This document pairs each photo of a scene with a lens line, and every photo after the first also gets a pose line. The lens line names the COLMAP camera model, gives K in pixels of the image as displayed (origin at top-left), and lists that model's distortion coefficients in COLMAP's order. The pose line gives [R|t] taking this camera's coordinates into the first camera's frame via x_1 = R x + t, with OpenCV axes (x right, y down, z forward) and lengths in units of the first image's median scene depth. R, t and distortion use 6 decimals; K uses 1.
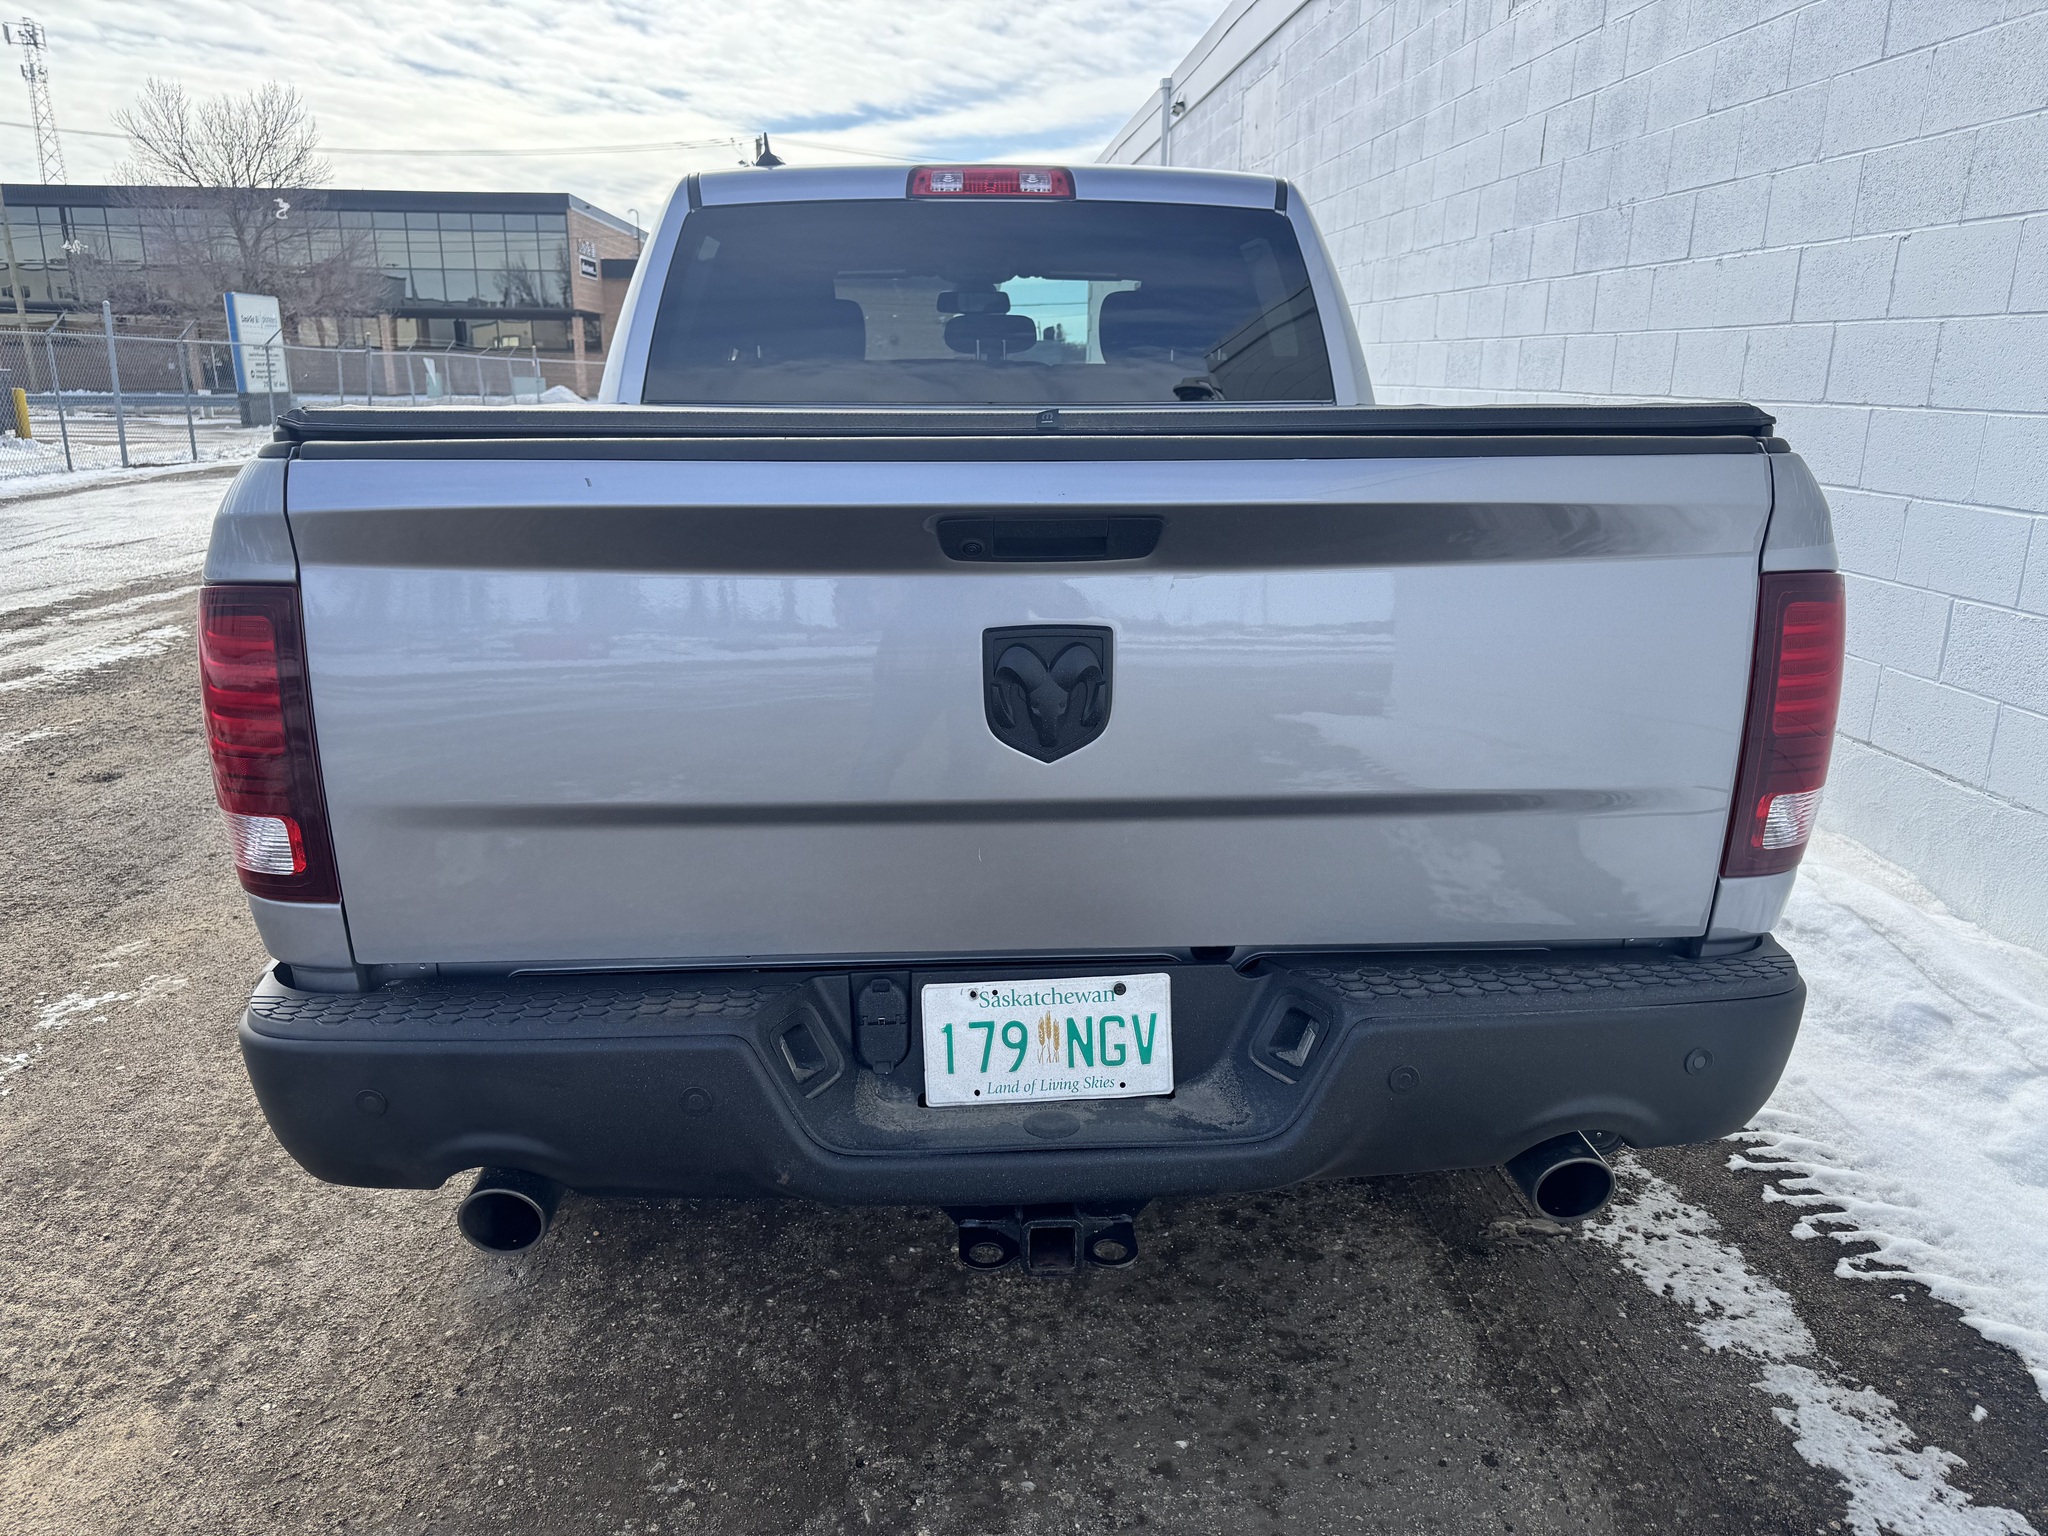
lens RADIAL K [[1484.3, 0, 1020.3], [0, 1484.3, 754.0], [0, 0, 1]] dist [0.009372, -0.004344]
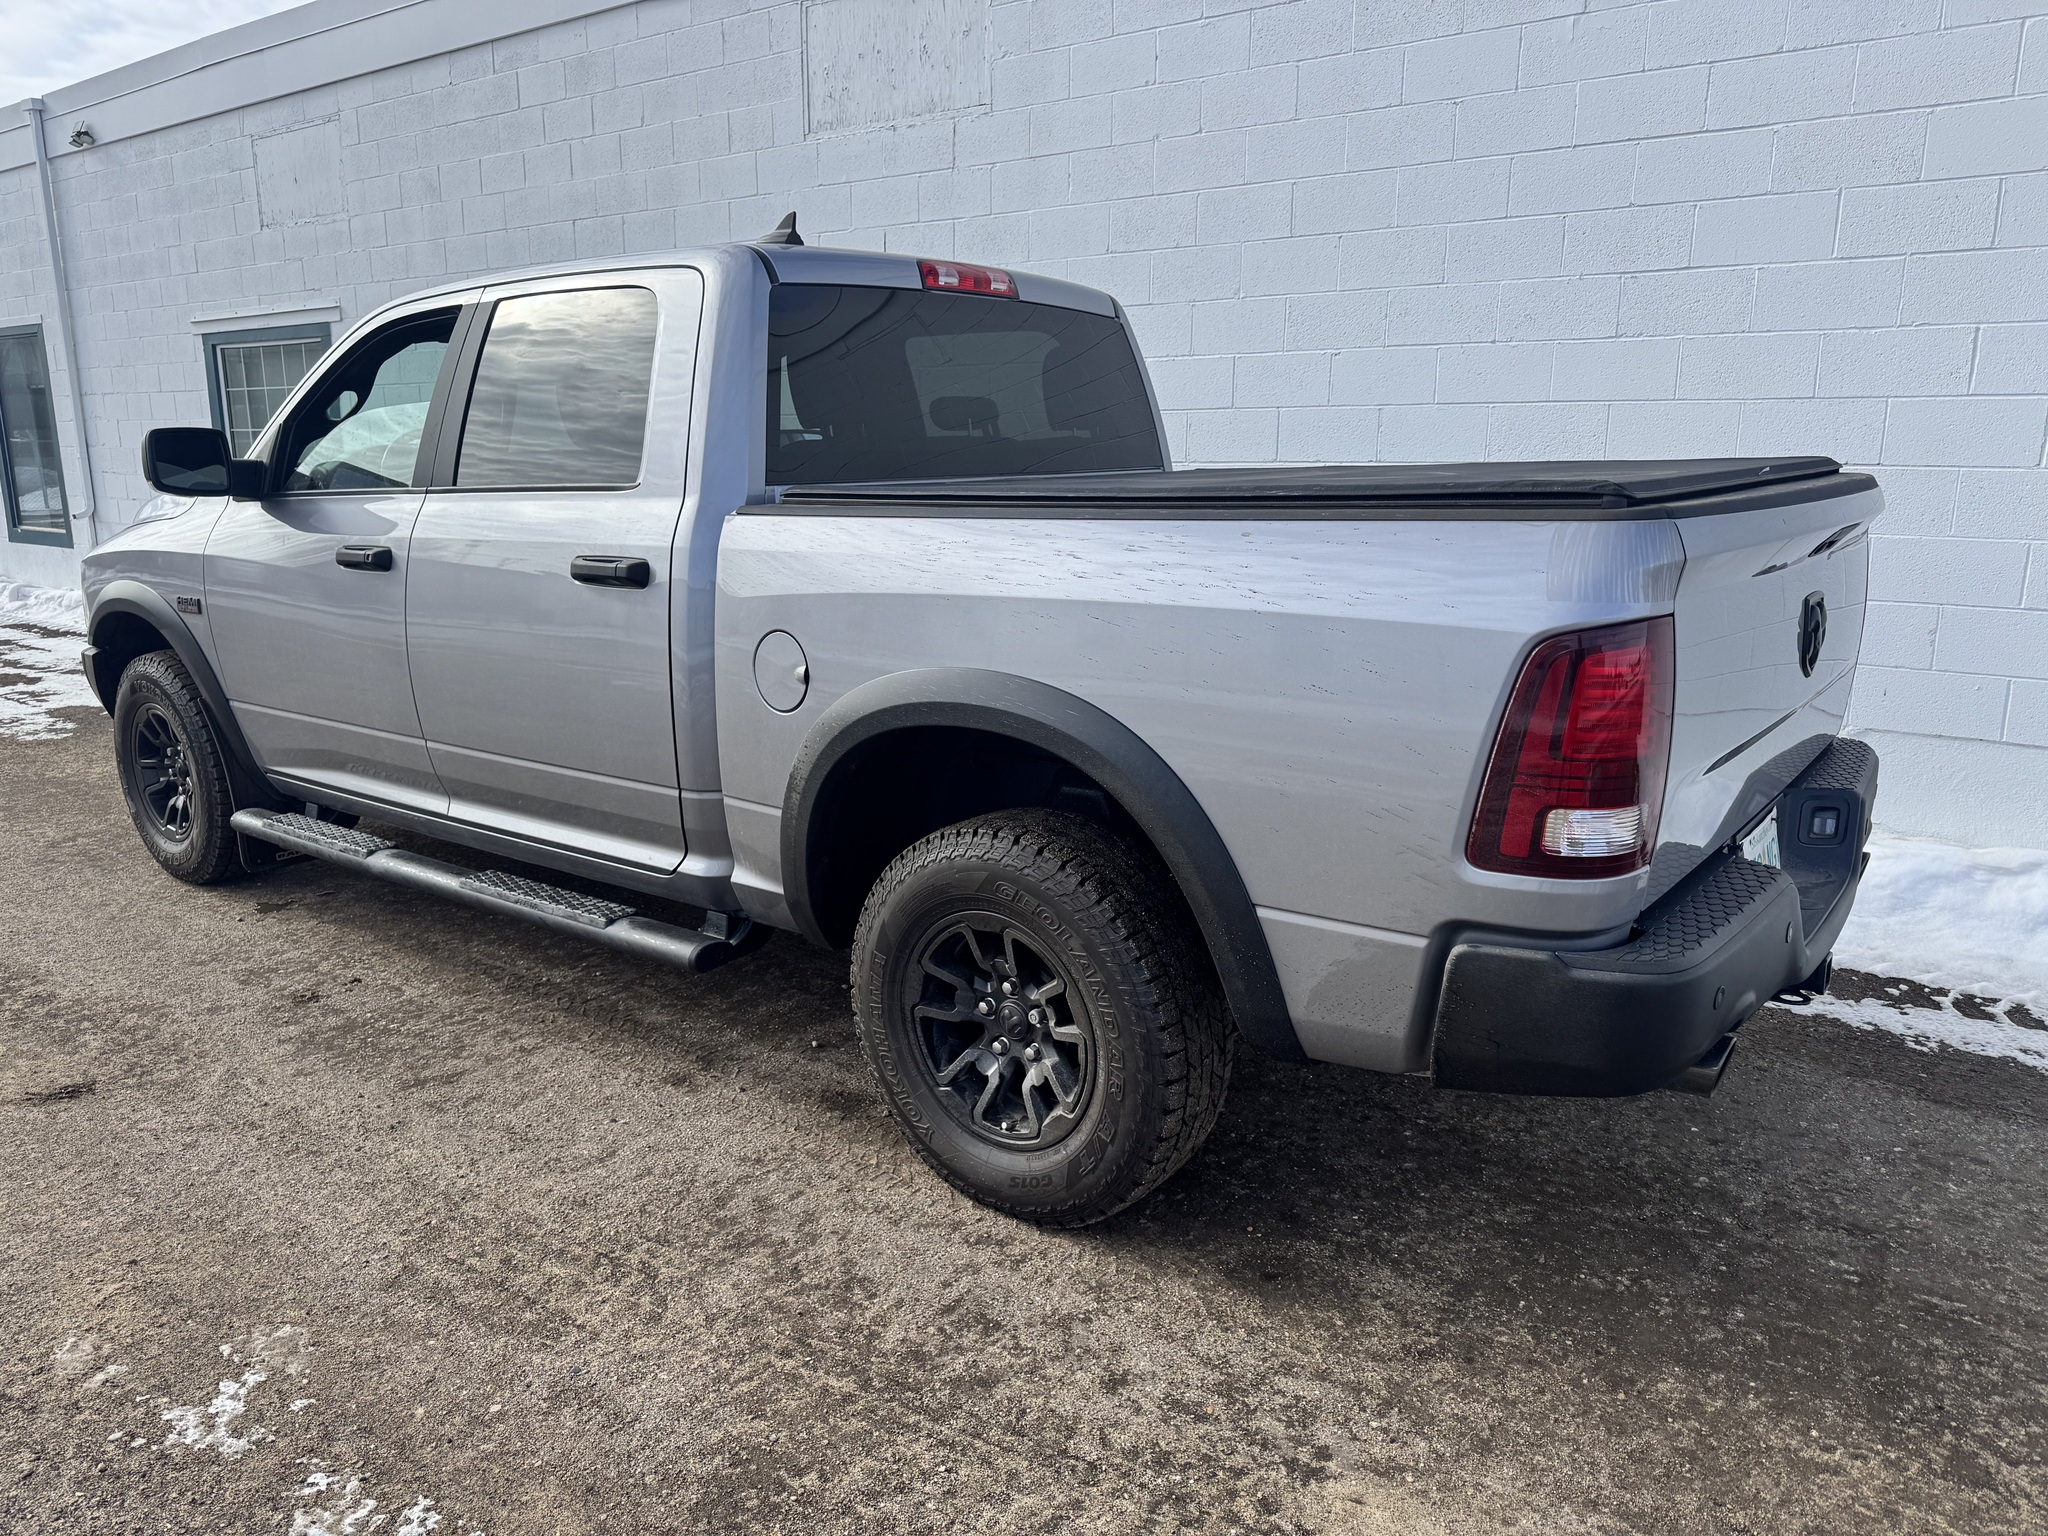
lens RADIAL K [[1456.1, 0, 1024.0], [0, 1456.1, 768.0], [0, 0, 1]] dist [0.048710, -0.071197]
pose [[0.644939, -0.177749, 0.743276, -0.875179], [0.198103, 0.978216, 0.062040, -0.086523], [-0.738112, 0.107234, 0.666102, 0.280250]]
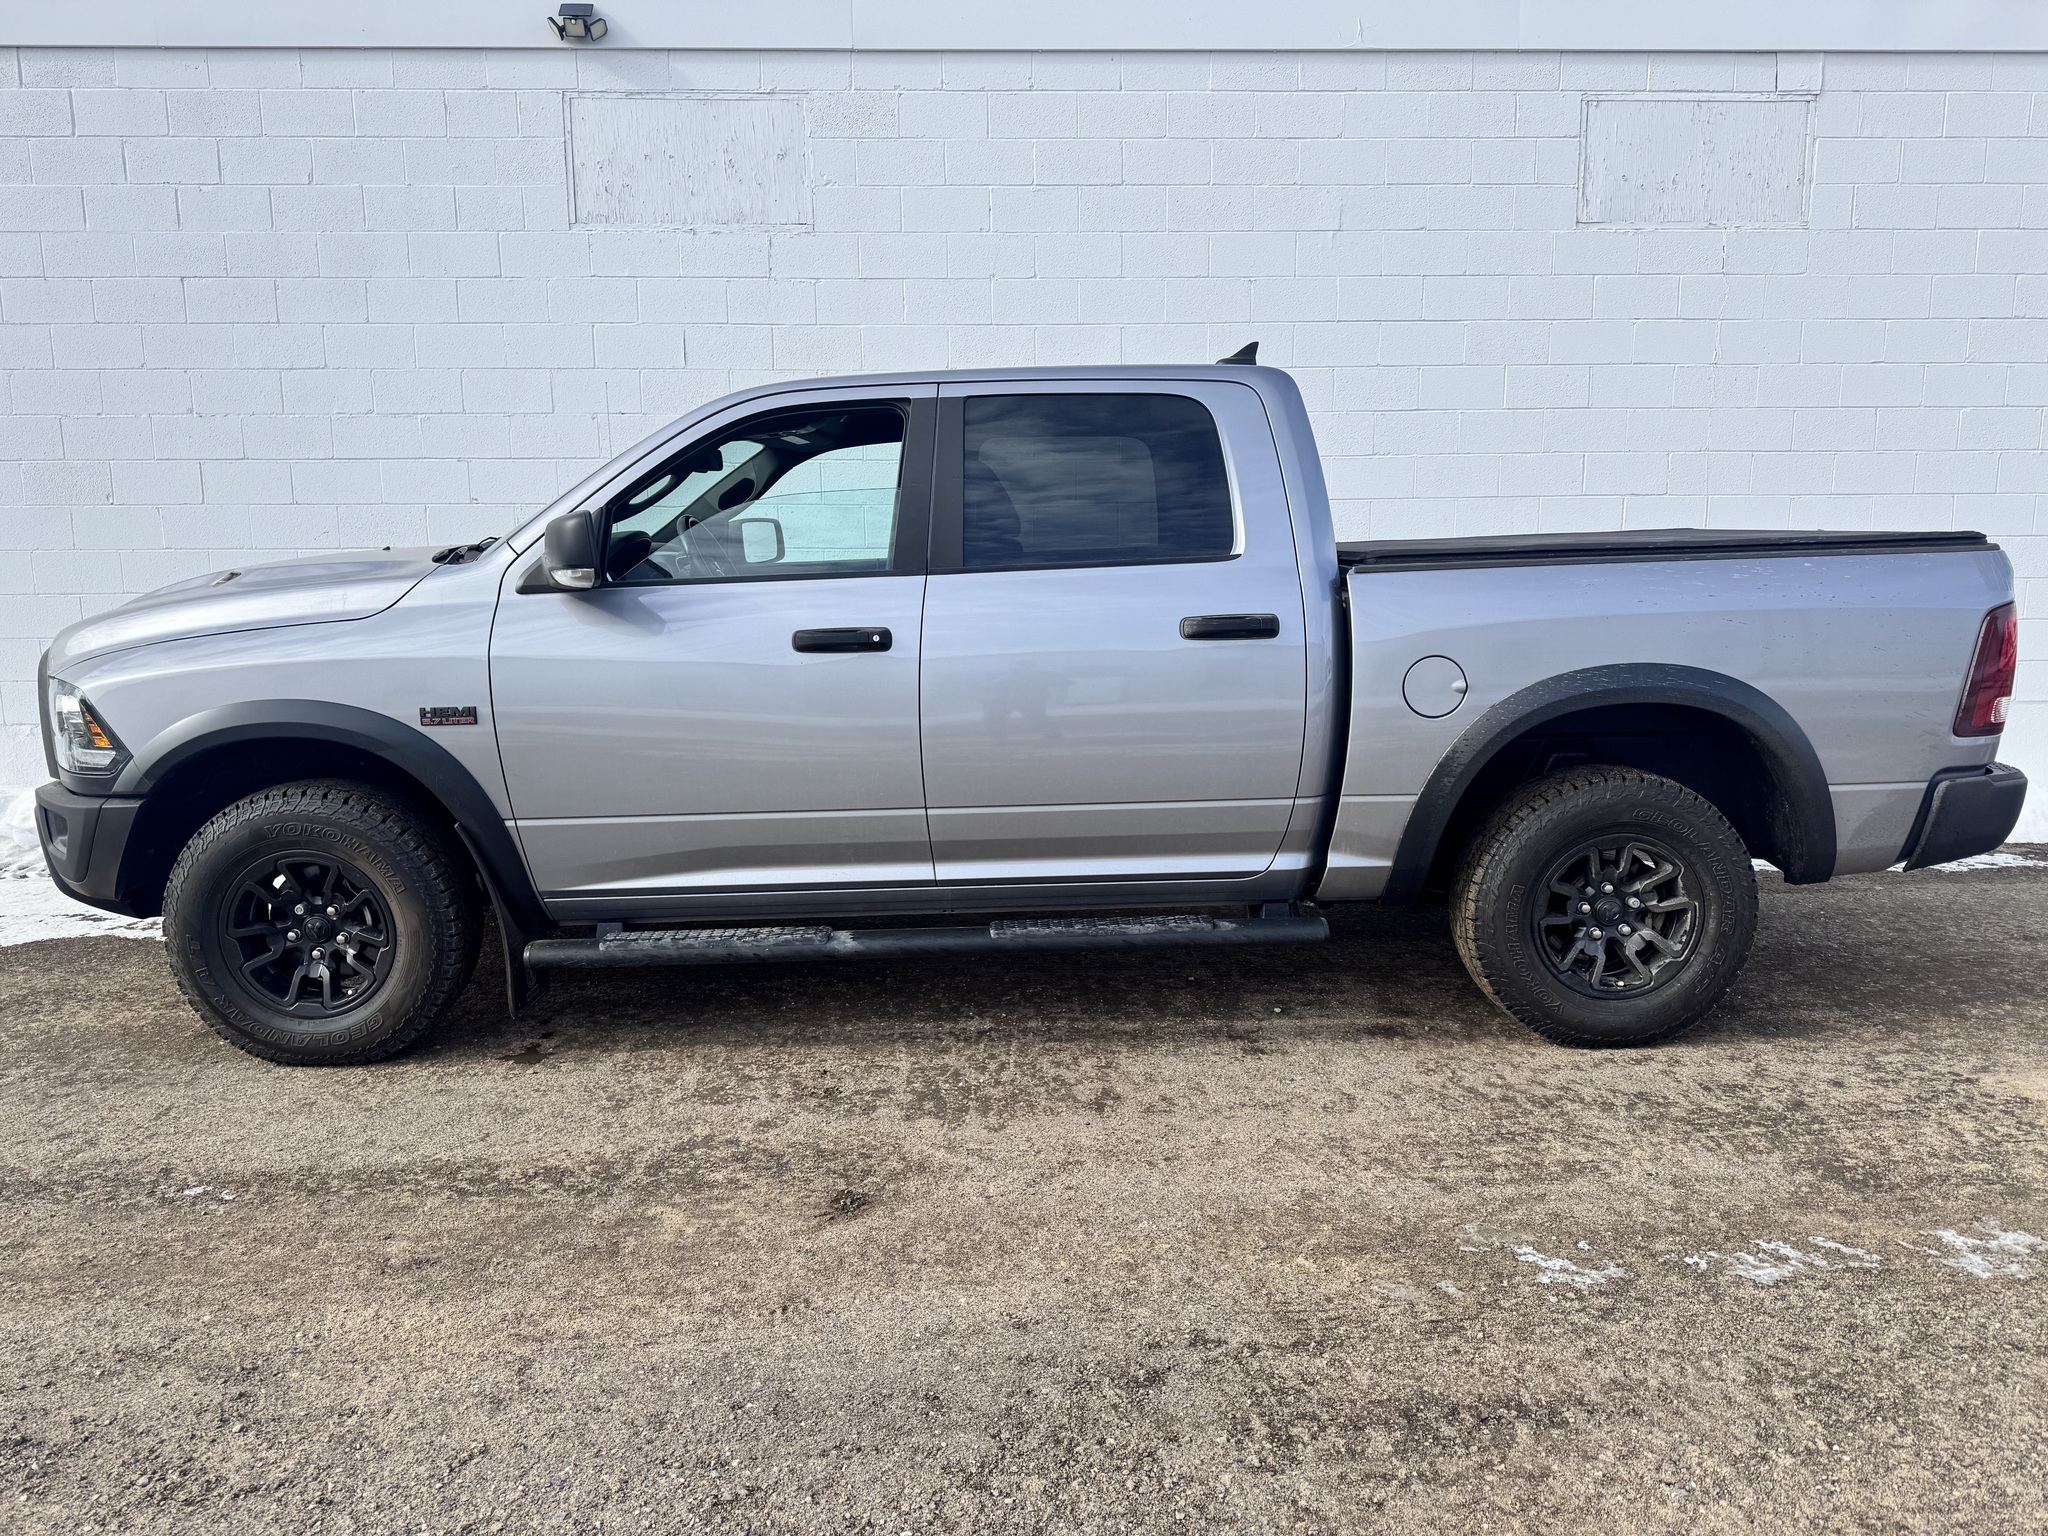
lens RADIAL K [[1475.9, 0, 1024.0], [0, 1475.9, 768.0], [0, 0, 1]] dist [0.011580, -0.010147]
pose [[0.016273, -0.162433, 0.986585, -1.480584], [0.259232, 0.953662, 0.152737, -0.320116], [-0.965678, 0.253269, 0.057626, 1.230120]]
